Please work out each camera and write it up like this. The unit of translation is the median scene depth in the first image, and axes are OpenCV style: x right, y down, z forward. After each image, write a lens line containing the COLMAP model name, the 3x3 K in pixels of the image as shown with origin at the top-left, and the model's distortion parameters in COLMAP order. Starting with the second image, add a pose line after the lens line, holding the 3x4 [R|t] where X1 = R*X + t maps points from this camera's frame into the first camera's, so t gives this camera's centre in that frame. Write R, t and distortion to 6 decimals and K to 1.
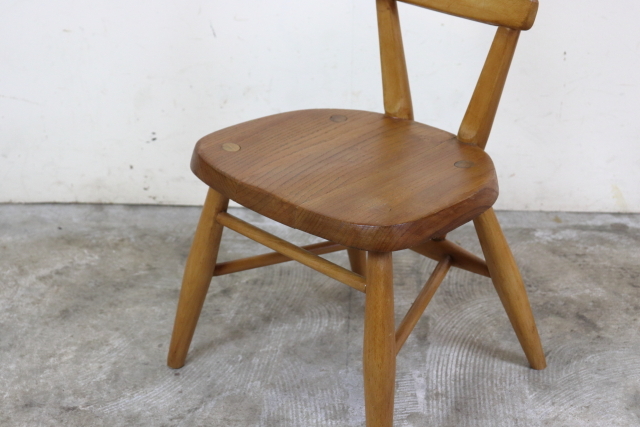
lens RADIAL K [[1240.9, 0, 319.4], [0, 1240.9, 214.1], [0, 0, 1]] dist [0.274592, 0.000000]
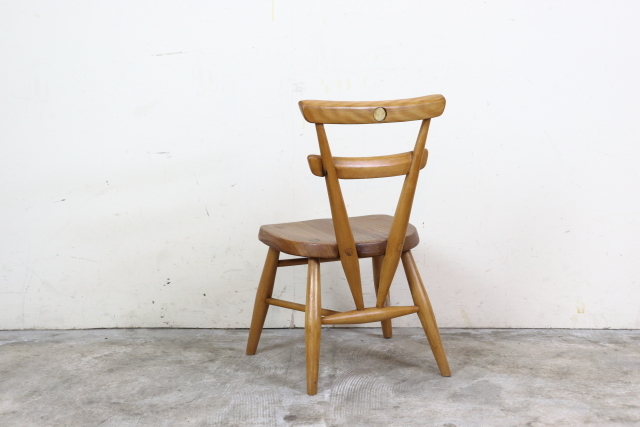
lens RADIAL K [[1182.1, 0, 320.5], [0, 1182.1, 214.9], [0, 0, 1]] dist [0.267901, 0.000000]
pose [[0.999919, -0.012679, 0.001452, 0.064308], [0.012565, 0.958275, -0.285573, 0.320495], [0.002229, 0.285568, 0.958356, -0.509001]]
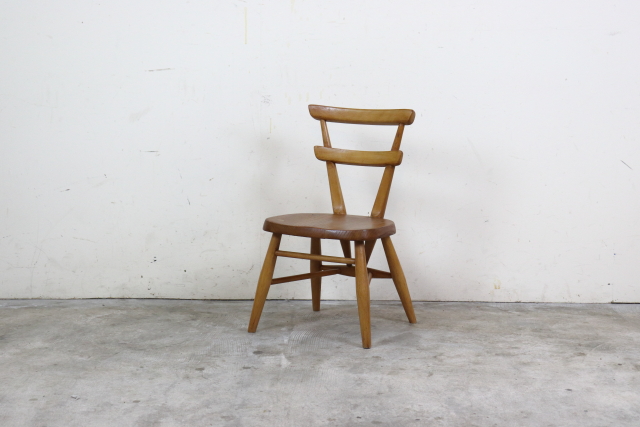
lens RADIAL K [[1631.3, 0, 319.8], [0, 1631.3, 210.6], [0, 0, 1]] dist [0.607416, 0.000000]
pose [[0.999772, -0.000107, 0.021336, 0.069422], [0.006552, 0.953213, -0.302228, 0.686671], [-0.020306, 0.302299, 0.952997, -1.536800]]
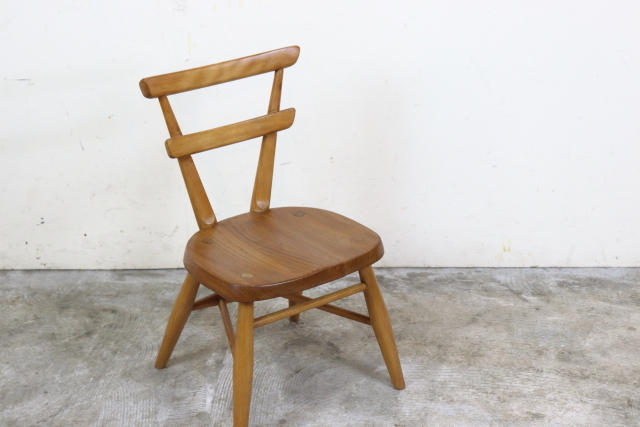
lens RADIAL K [[1320.9, 0, 318.2], [0, 1320.9, 216.6], [0, 0, 1]] dist [0.365439, 0.000000]
pose [[0.999745, -0.022261, 0.003668, 0.185420], [0.022293, 0.999712, -0.008831, -0.052366], [-0.003470, 0.008911, 0.999954, -0.535017]]
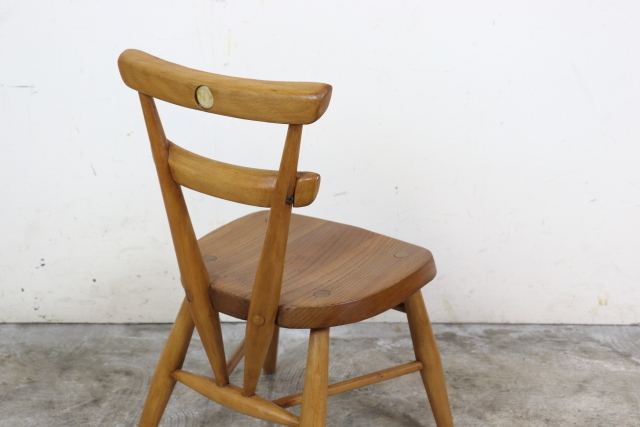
lens RADIAL K [[1085.3, 0, 321.5], [0, 1085.3, 215.4], [0, 0, 1]] dist [0.198384, 0.000000]
pose [[0.998999, -0.010805, 0.043397, 0.086253], [0.014843, 0.995478, -0.093827, -0.008248], [-0.042187, 0.094377, 0.994642, -0.007283]]
